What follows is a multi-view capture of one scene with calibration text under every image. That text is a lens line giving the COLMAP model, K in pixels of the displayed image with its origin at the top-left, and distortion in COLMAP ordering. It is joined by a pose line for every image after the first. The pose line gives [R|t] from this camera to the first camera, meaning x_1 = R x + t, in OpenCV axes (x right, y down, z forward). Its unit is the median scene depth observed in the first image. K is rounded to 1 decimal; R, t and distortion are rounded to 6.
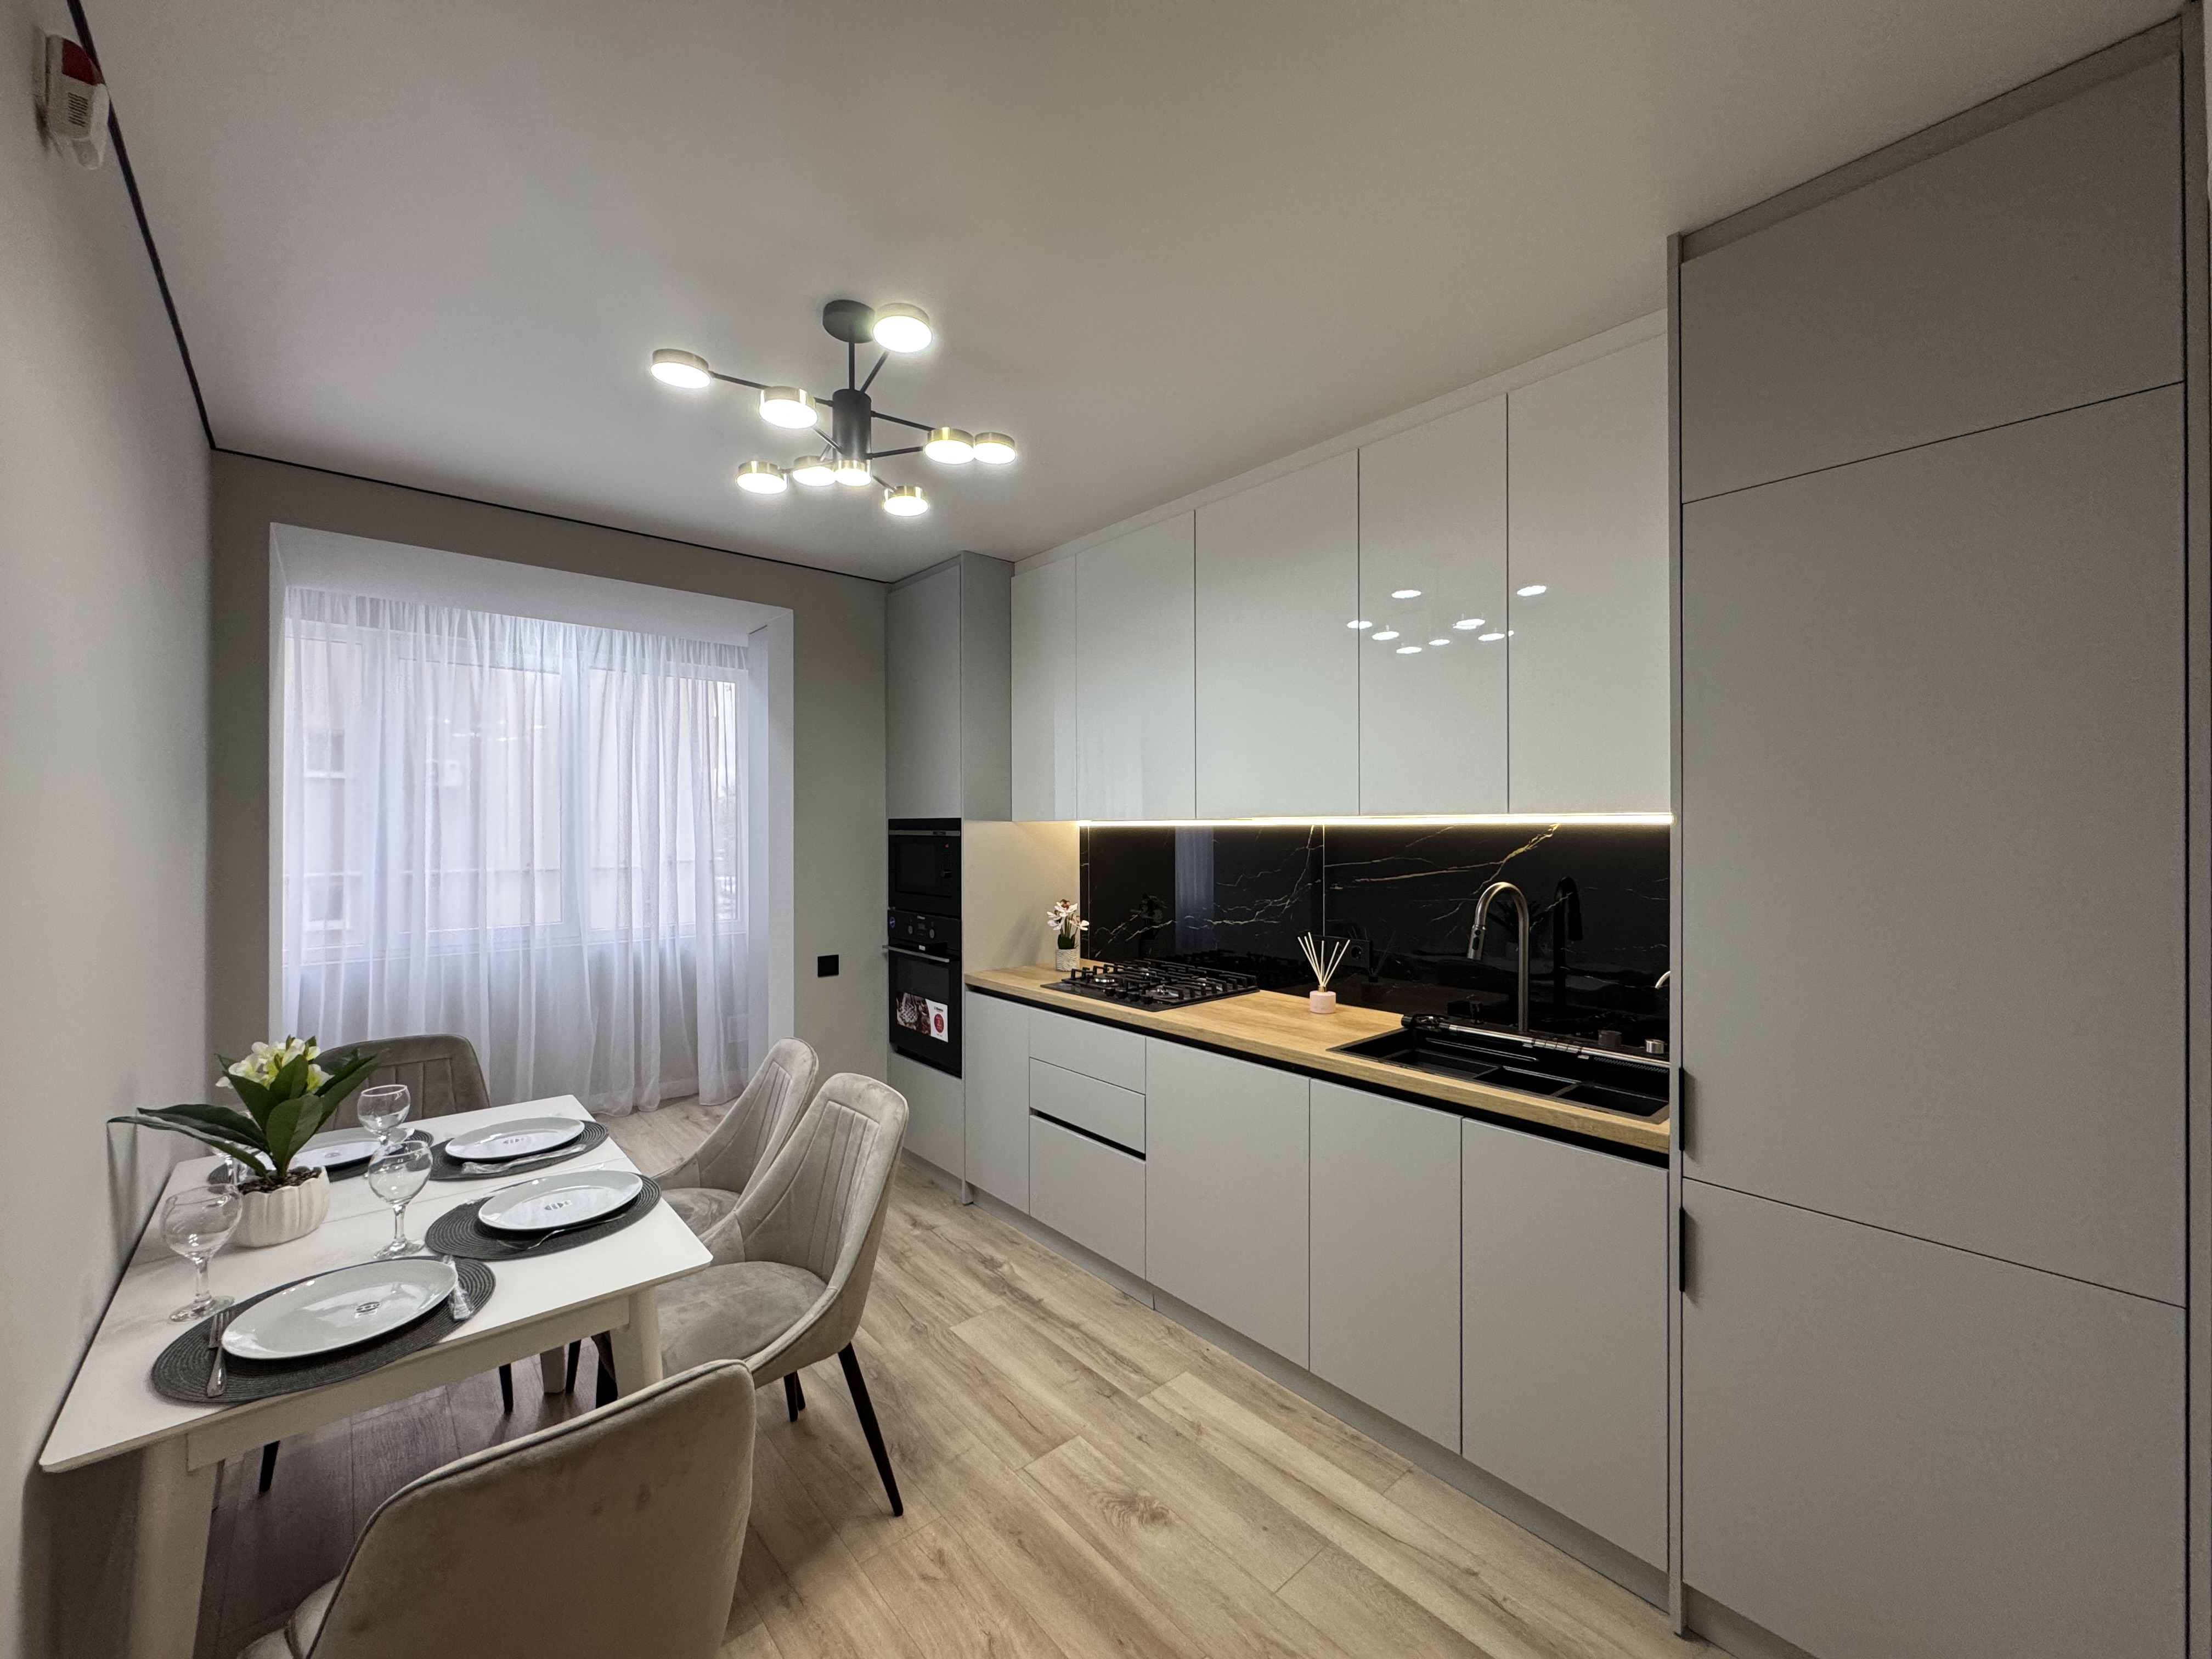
lens RADIAL K [[882.9, 0, 1106.0], [0, 882.9, 829.5], [0, 0, 1]] dist [-0.002500, -0.000259]
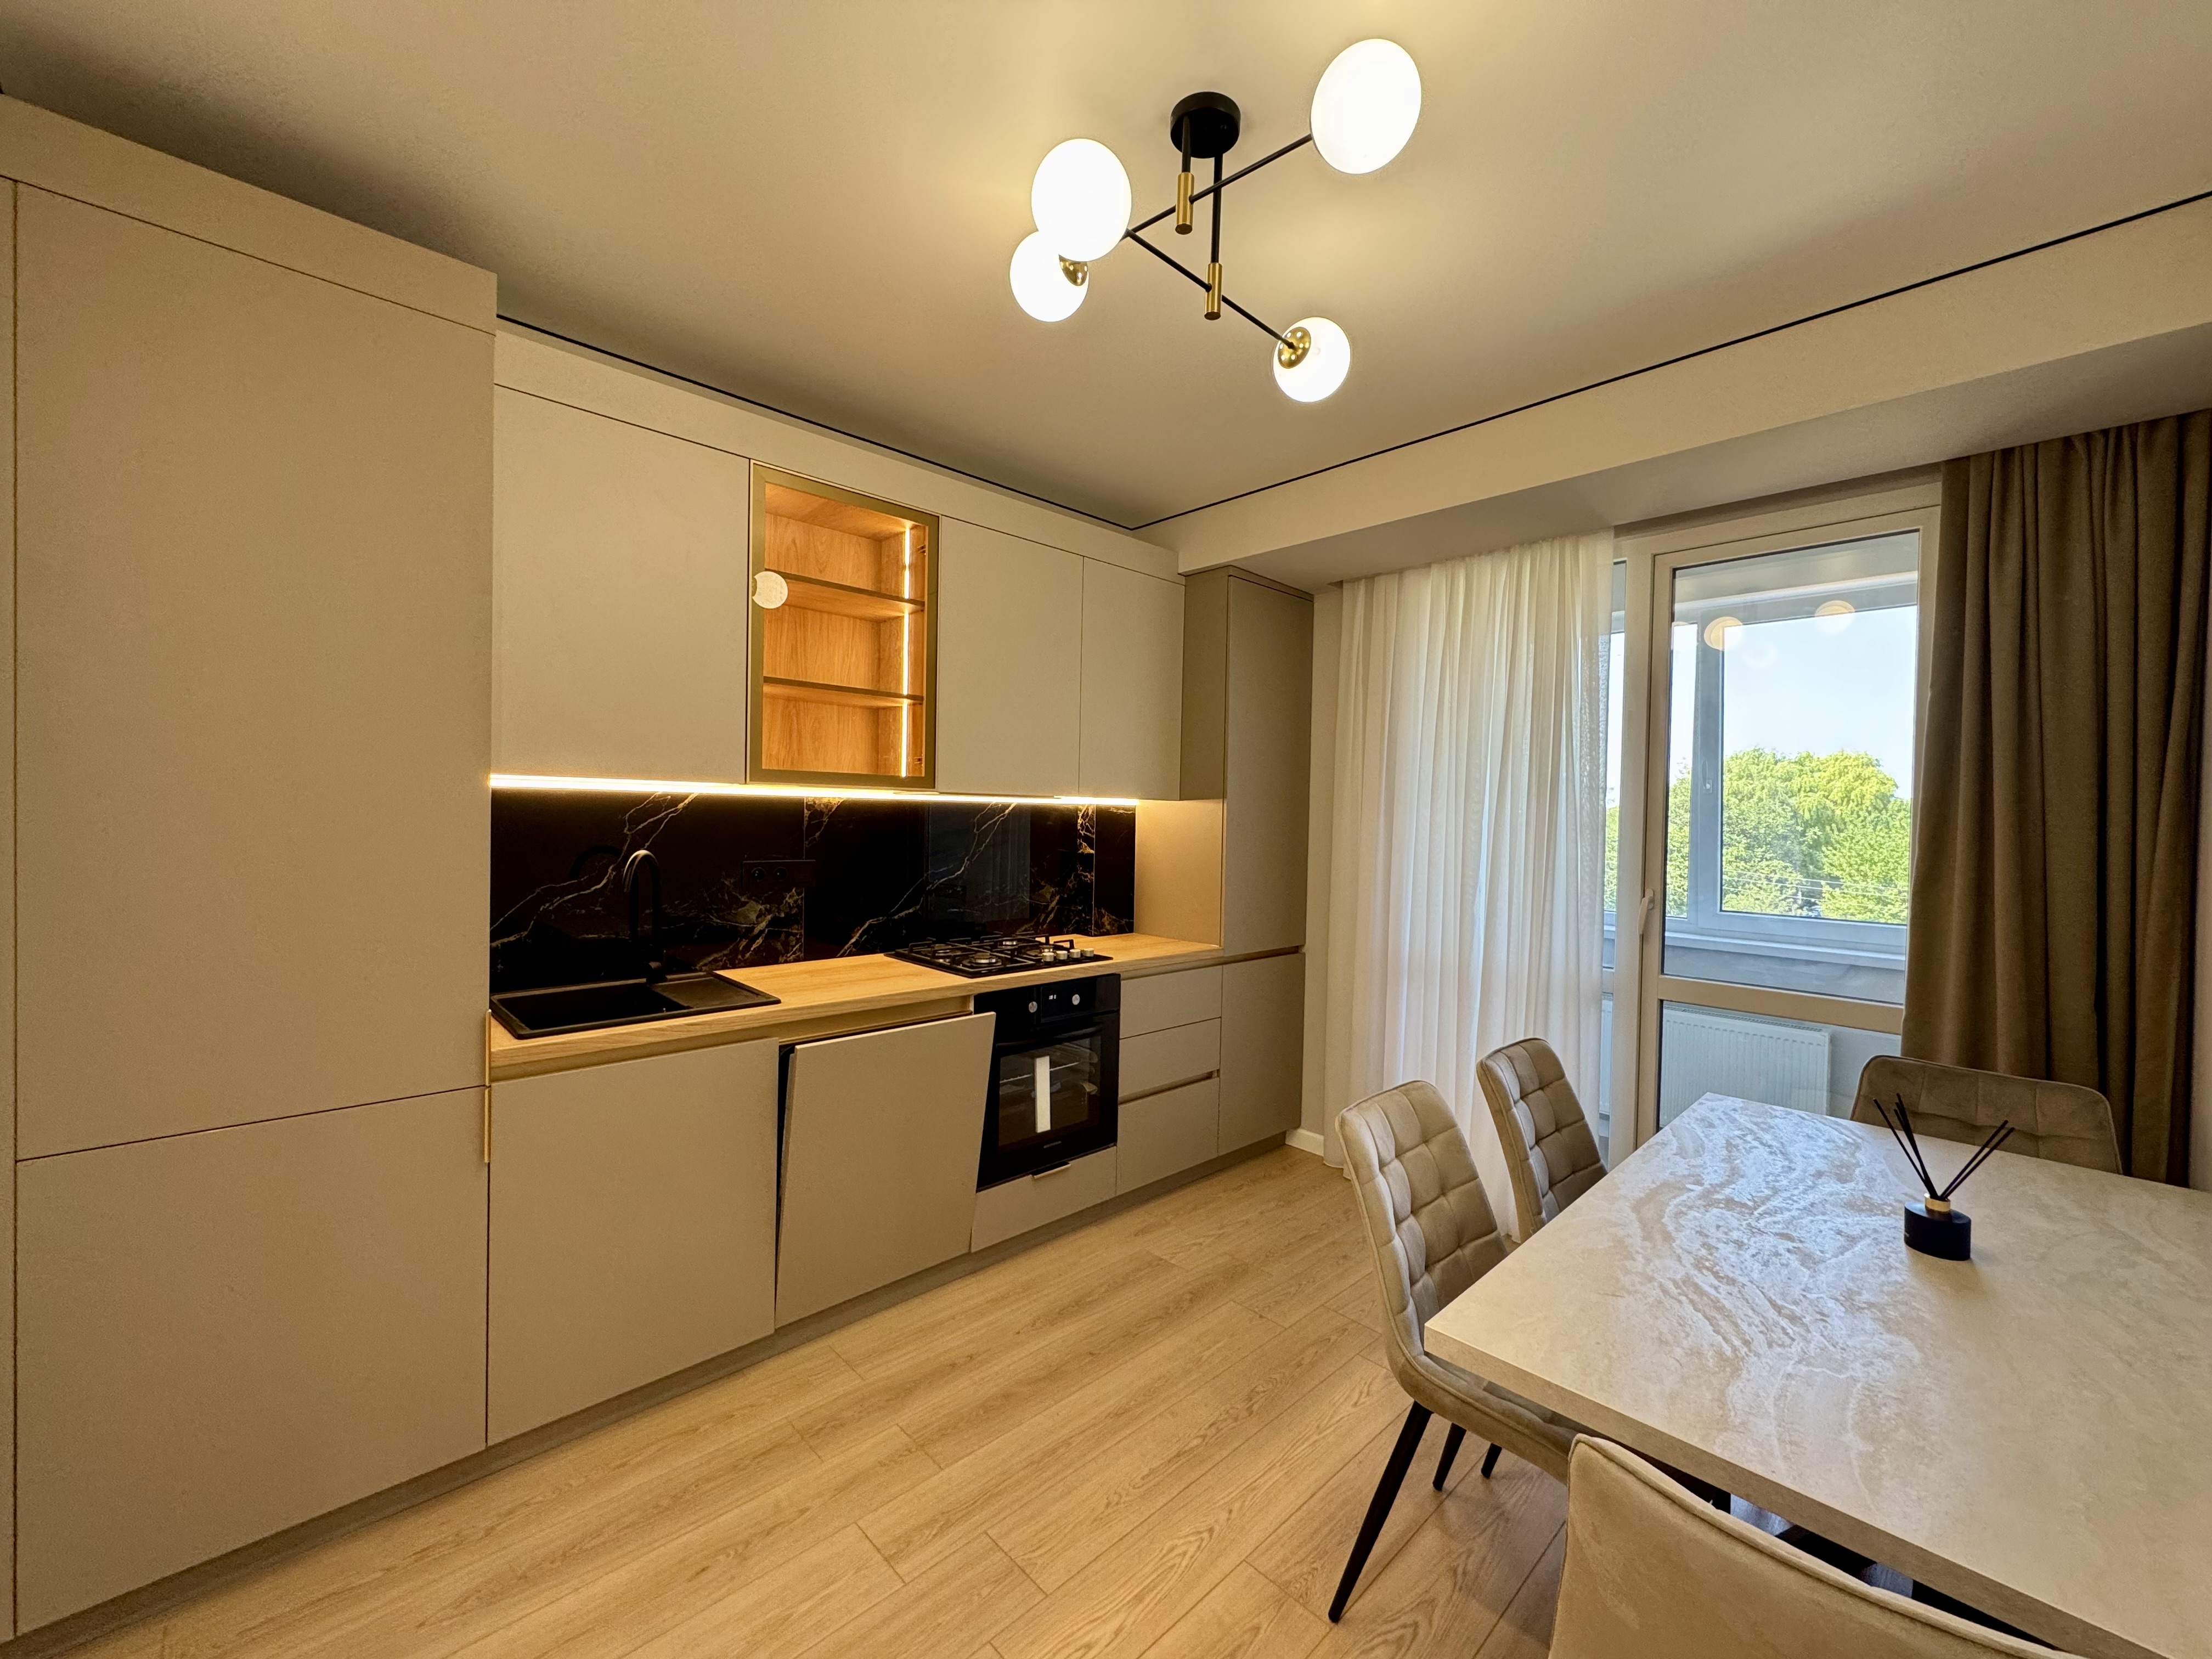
lens RADIAL K [[890.8, 0, 1106.0], [0, 890.8, 829.5], [0, 0, 1]] dist [-0.014679, -0.000096]
pose [[-0.045834, -0.027523, 0.998570, -0.875476], [-0.020765, 0.999431, 0.026593, -0.005108], [-0.998733, -0.019516, -0.046380, 0.692513]]
